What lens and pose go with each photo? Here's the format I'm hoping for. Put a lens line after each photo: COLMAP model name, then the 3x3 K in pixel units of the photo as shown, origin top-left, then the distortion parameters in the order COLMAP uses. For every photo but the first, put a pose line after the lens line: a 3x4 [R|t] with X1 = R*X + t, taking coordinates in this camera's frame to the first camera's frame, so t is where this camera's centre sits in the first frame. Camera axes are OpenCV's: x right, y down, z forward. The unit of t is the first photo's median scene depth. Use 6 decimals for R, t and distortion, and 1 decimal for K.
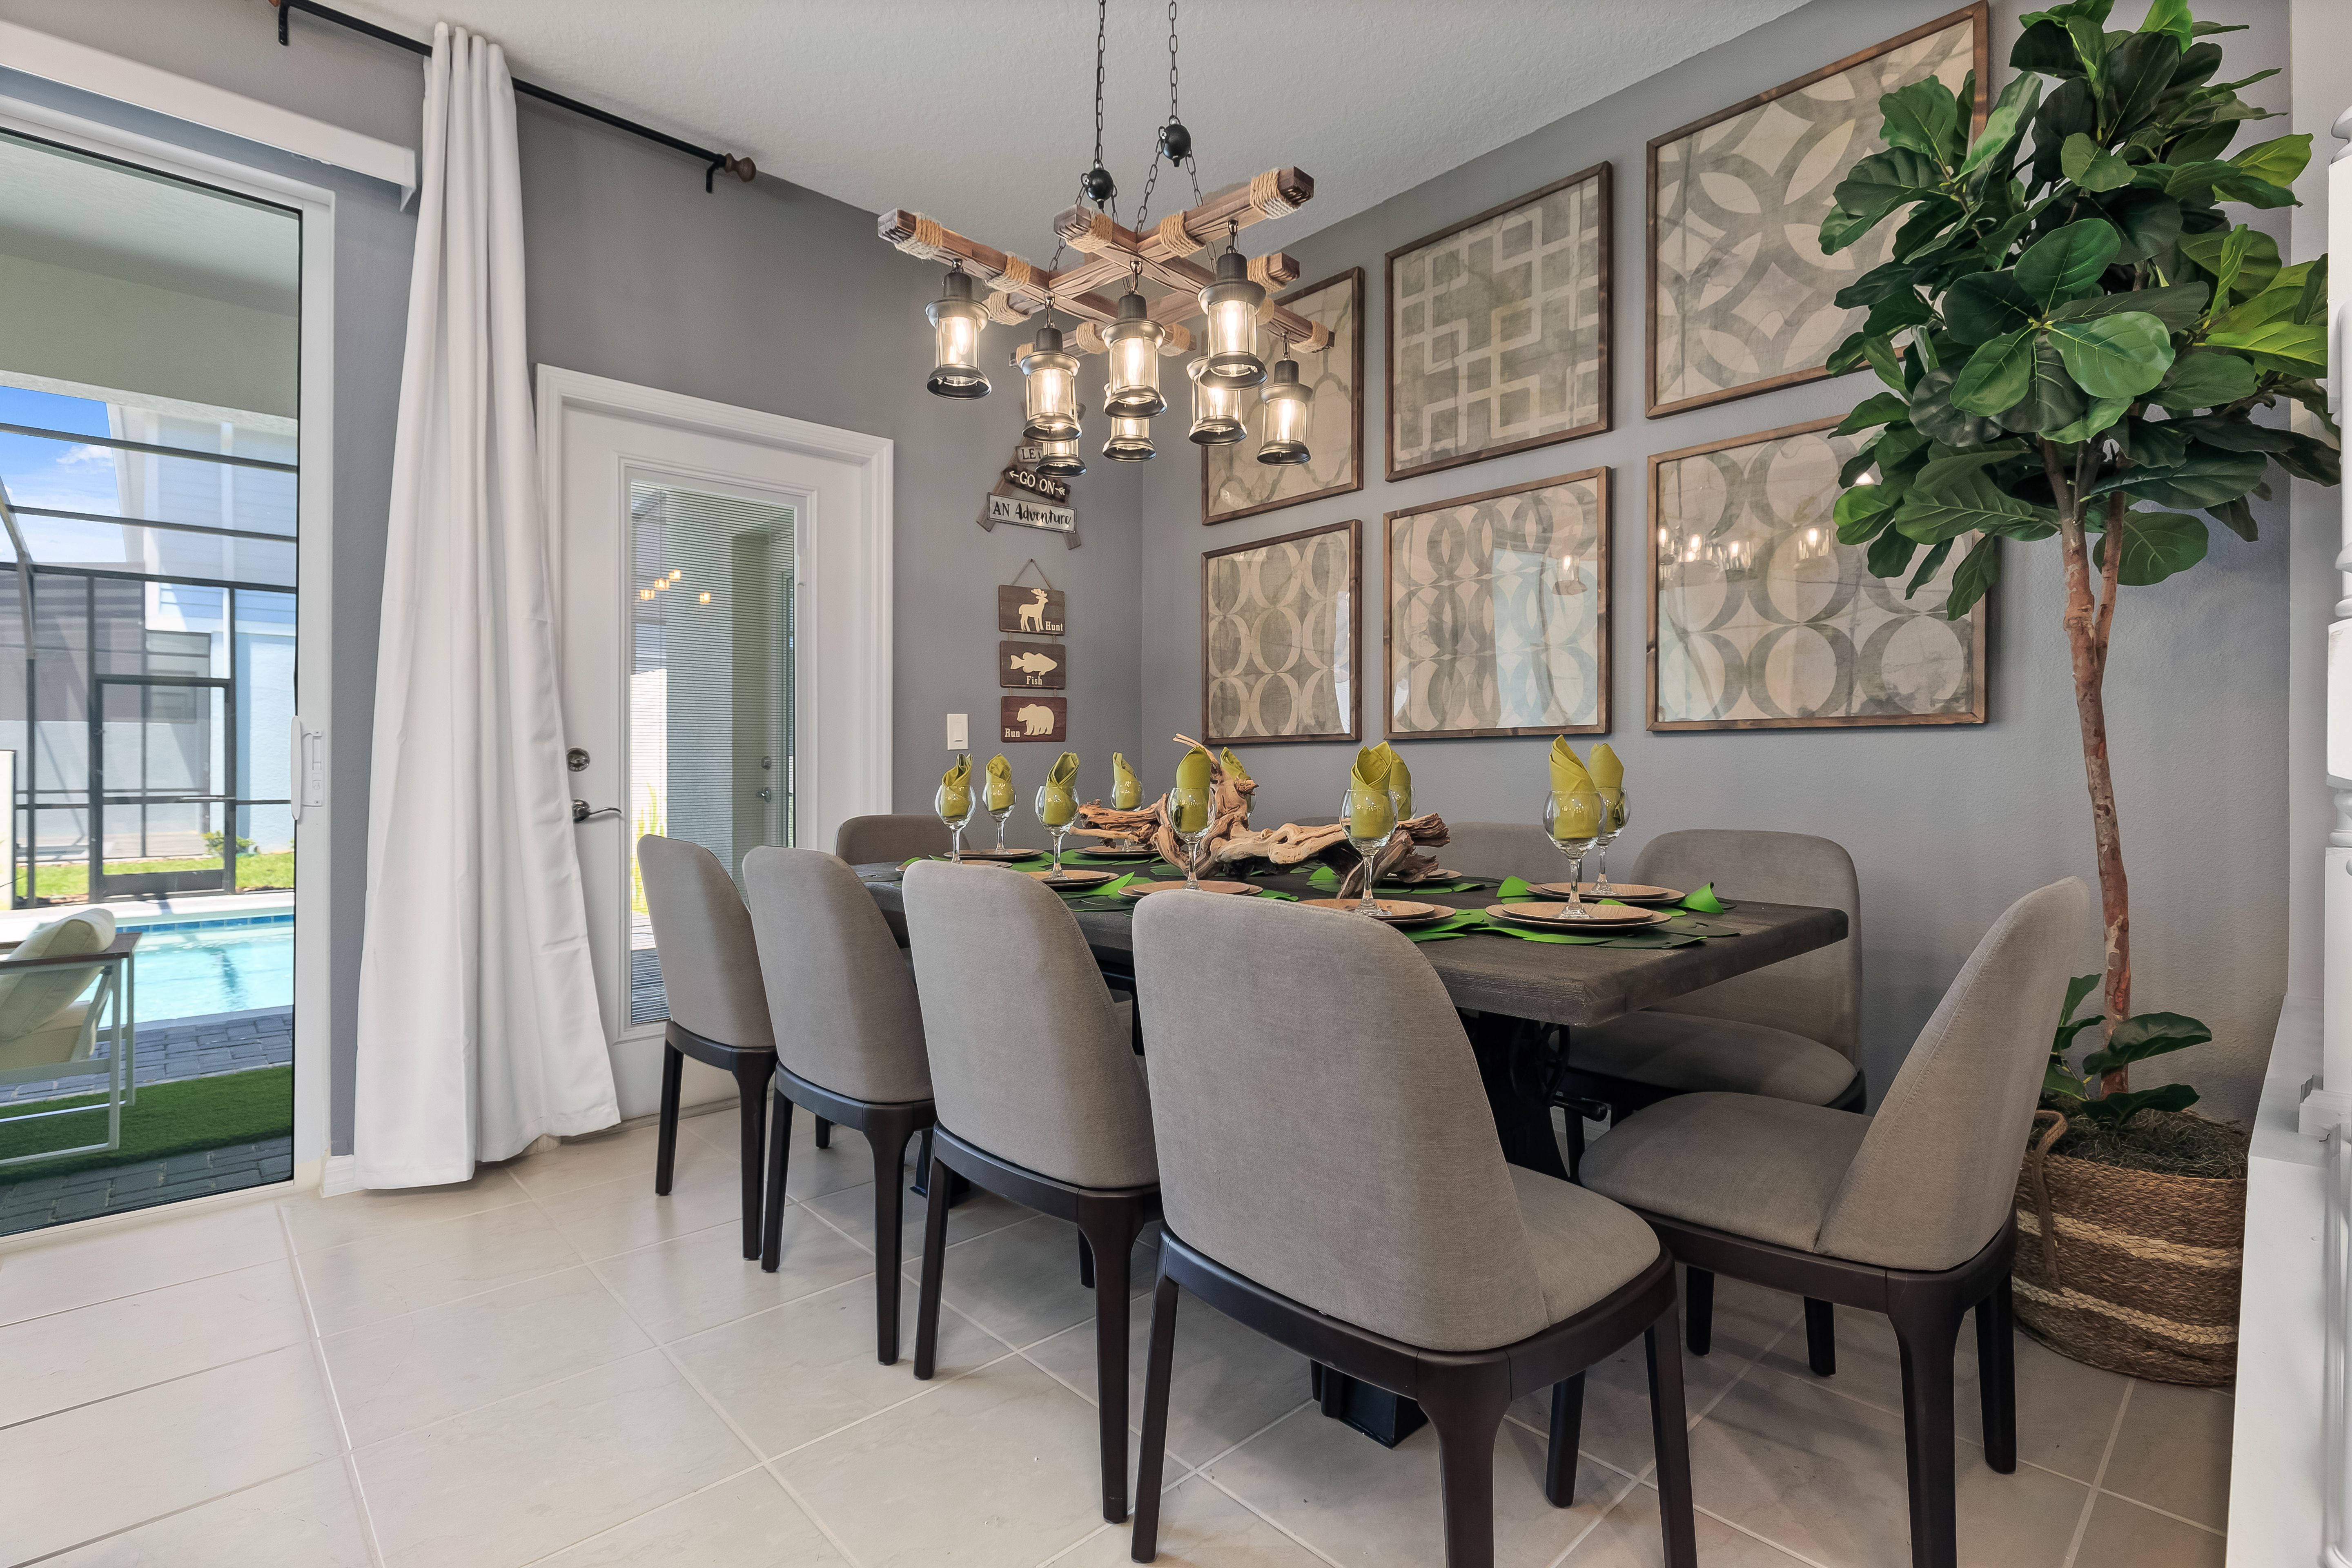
lens RADIAL K [[1091.8, 0, 1171.8], [0, 1091.8, 766.2], [0, 0, 1]] dist [-0.000373, -0.000730]
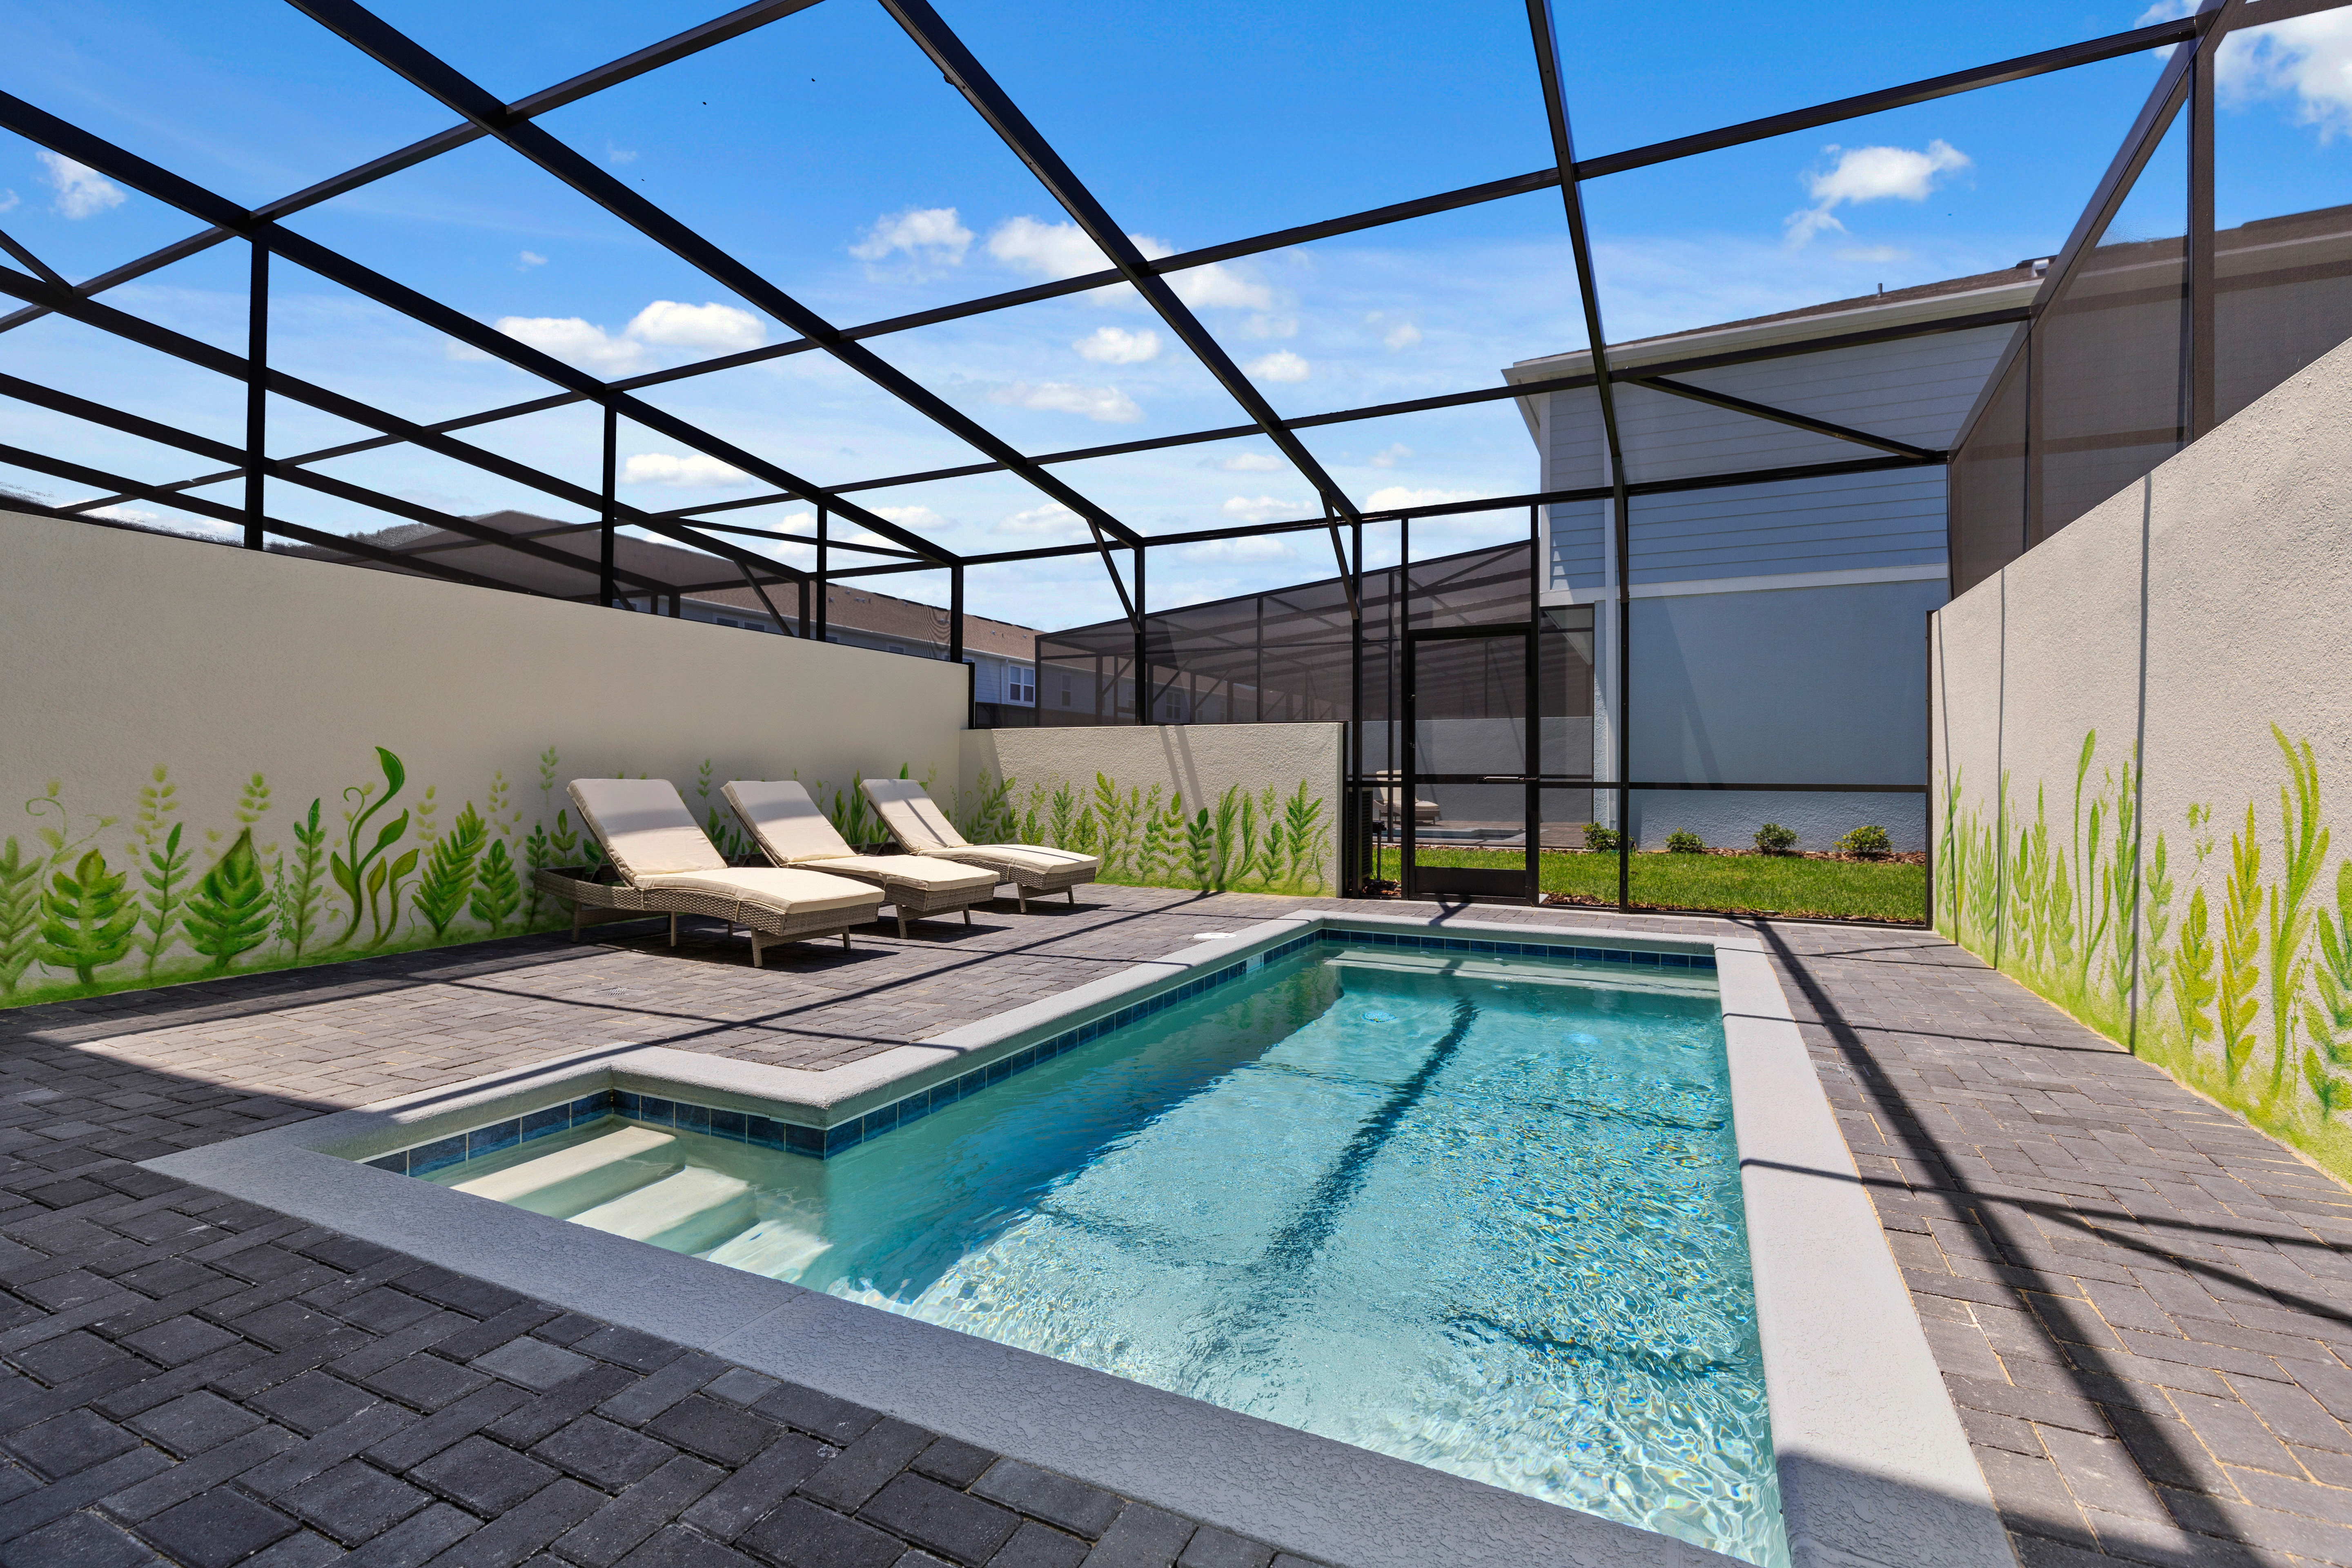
lens RADIAL K [[1073.9, 0, 1153.5], [0, 1073.9, 775.9], [0, 0, 1]] dist [0.012320, -0.001335]
pose [[0.357622, 0.004712, -0.933855, -0.863828], [-0.001275, 0.999989, 0.004558, 0.082359], [0.933866, -0.000440, 0.357624, 1.644793]]
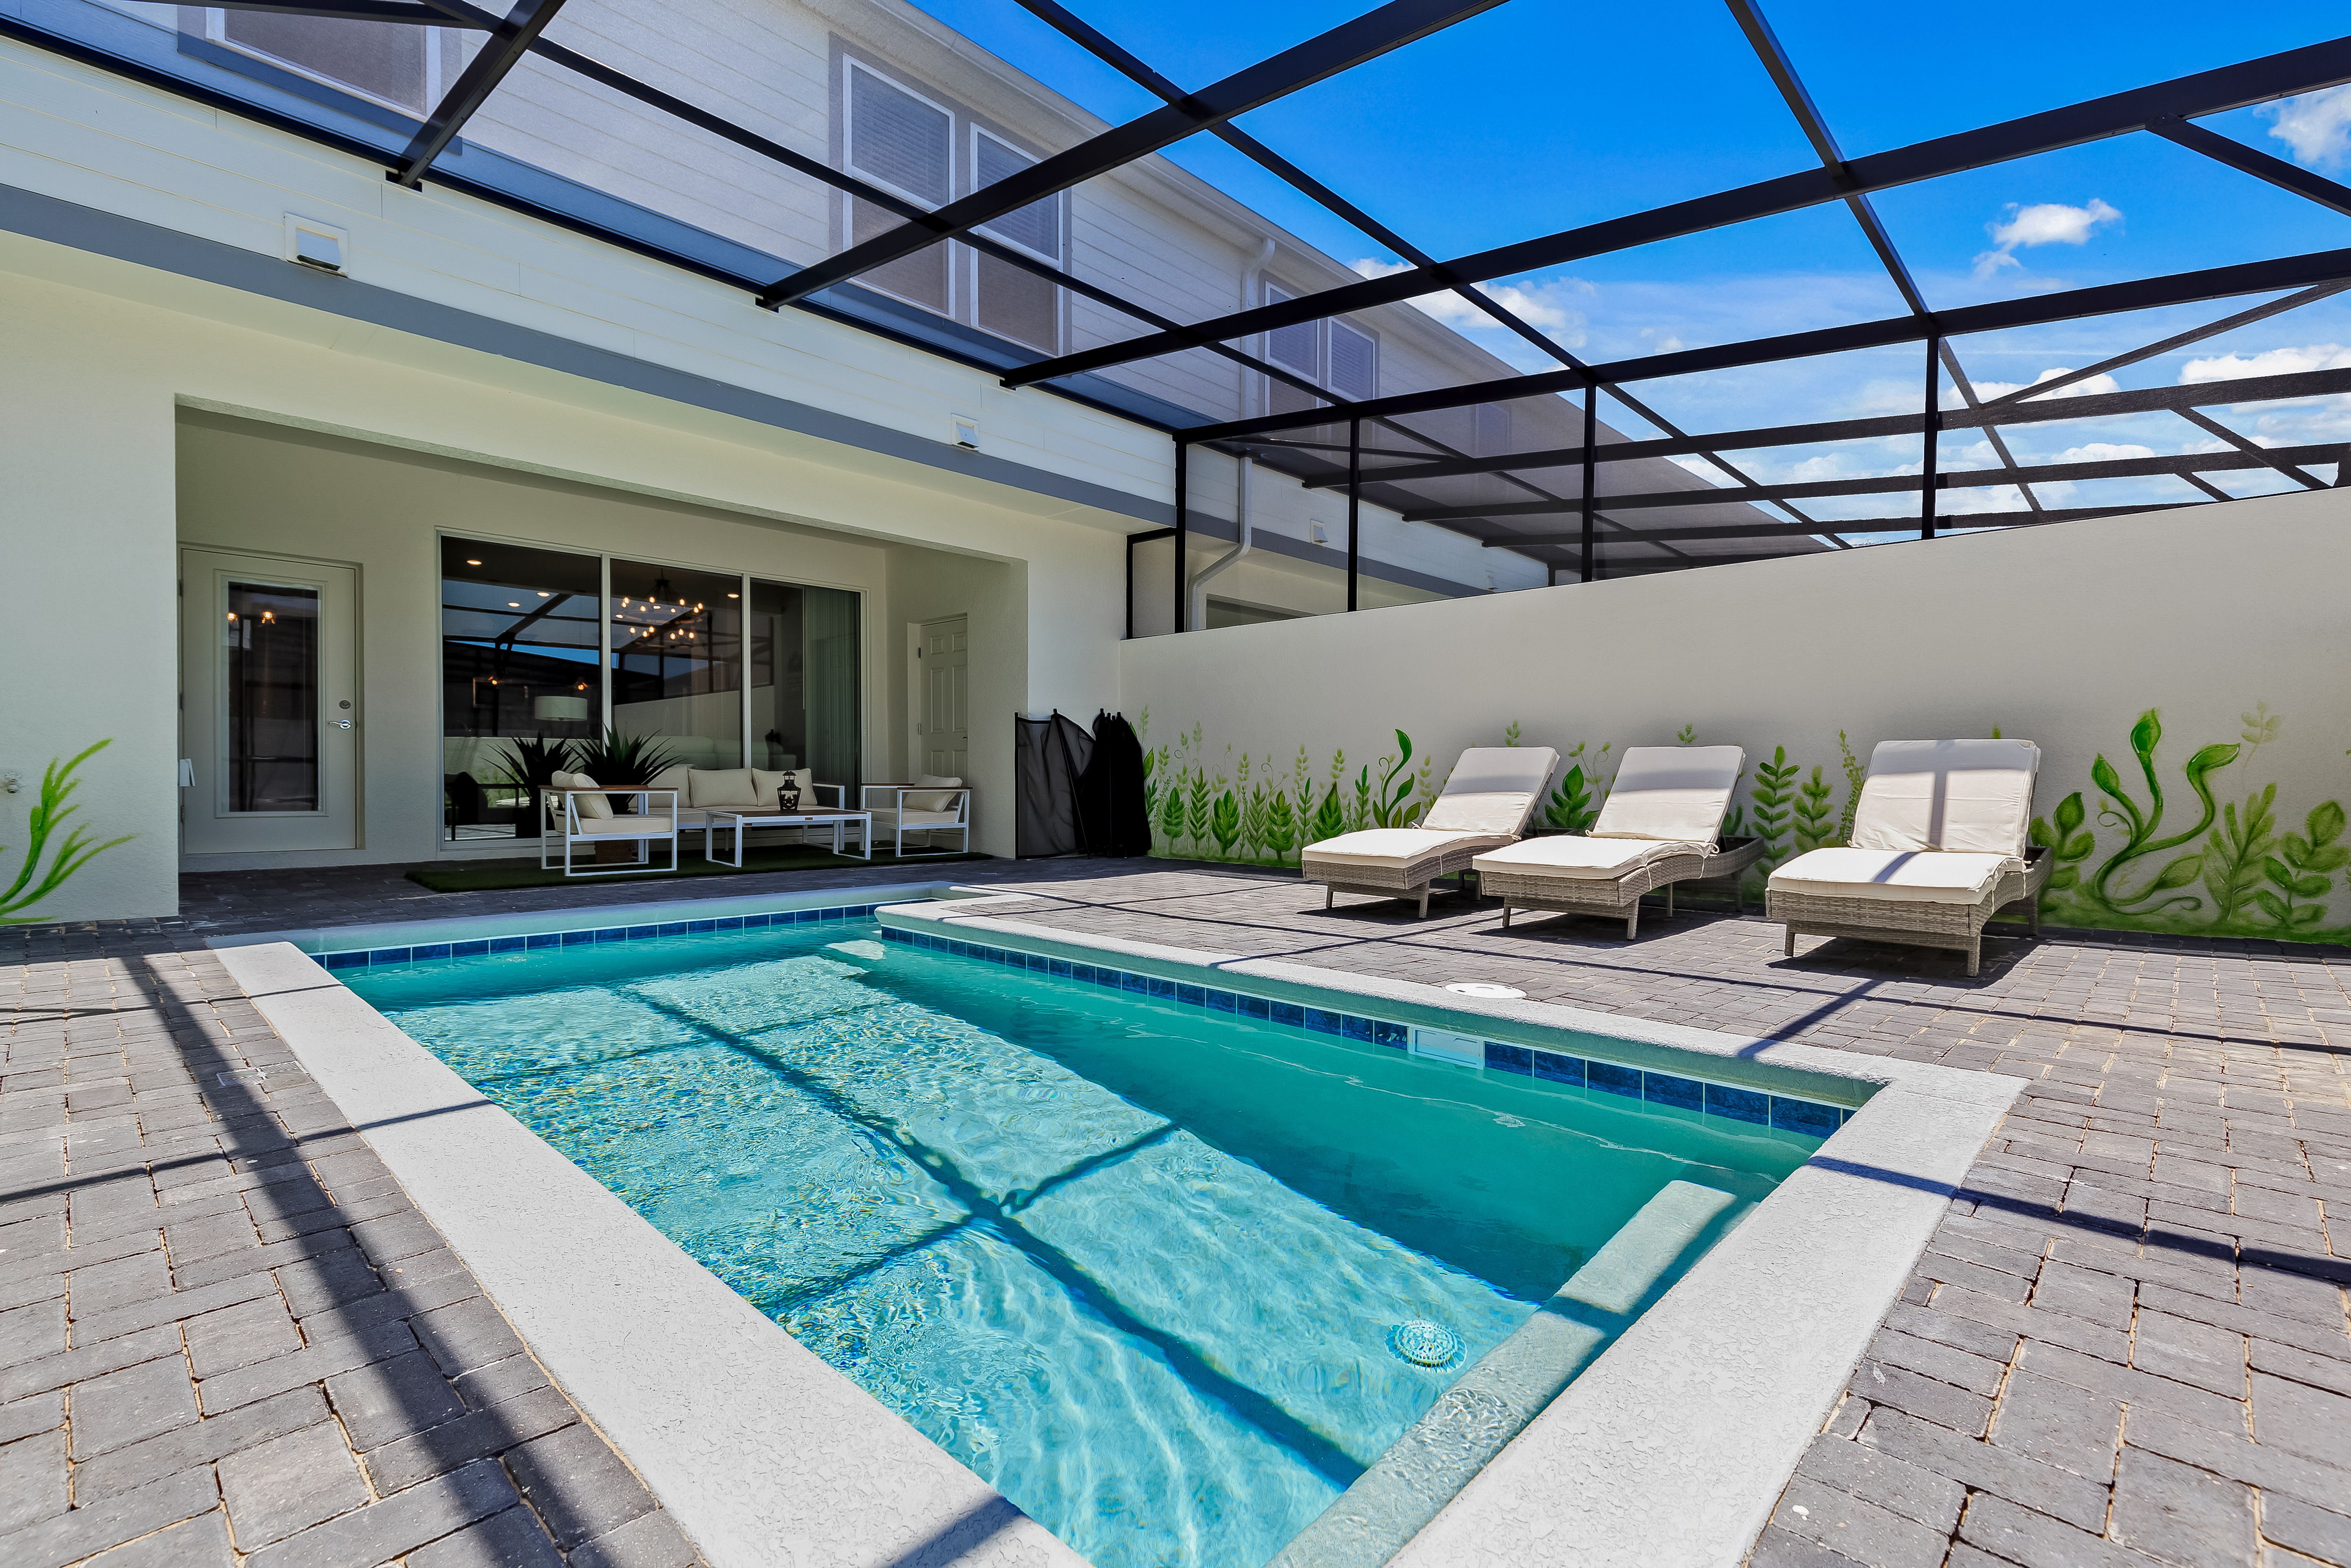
lens RADIAL K [[1091.3, 0, 1171.3], [0, 1091.3, 766.2], [0, 0, 1]] dist [-0.000373, -0.000730]
pose [[-0.997769, 0.003931, -0.066639, -2.293697], [0.004930, 0.999878, -0.014837, 0.169516], [0.066572, -0.015133, -0.997667, 3.739445]]
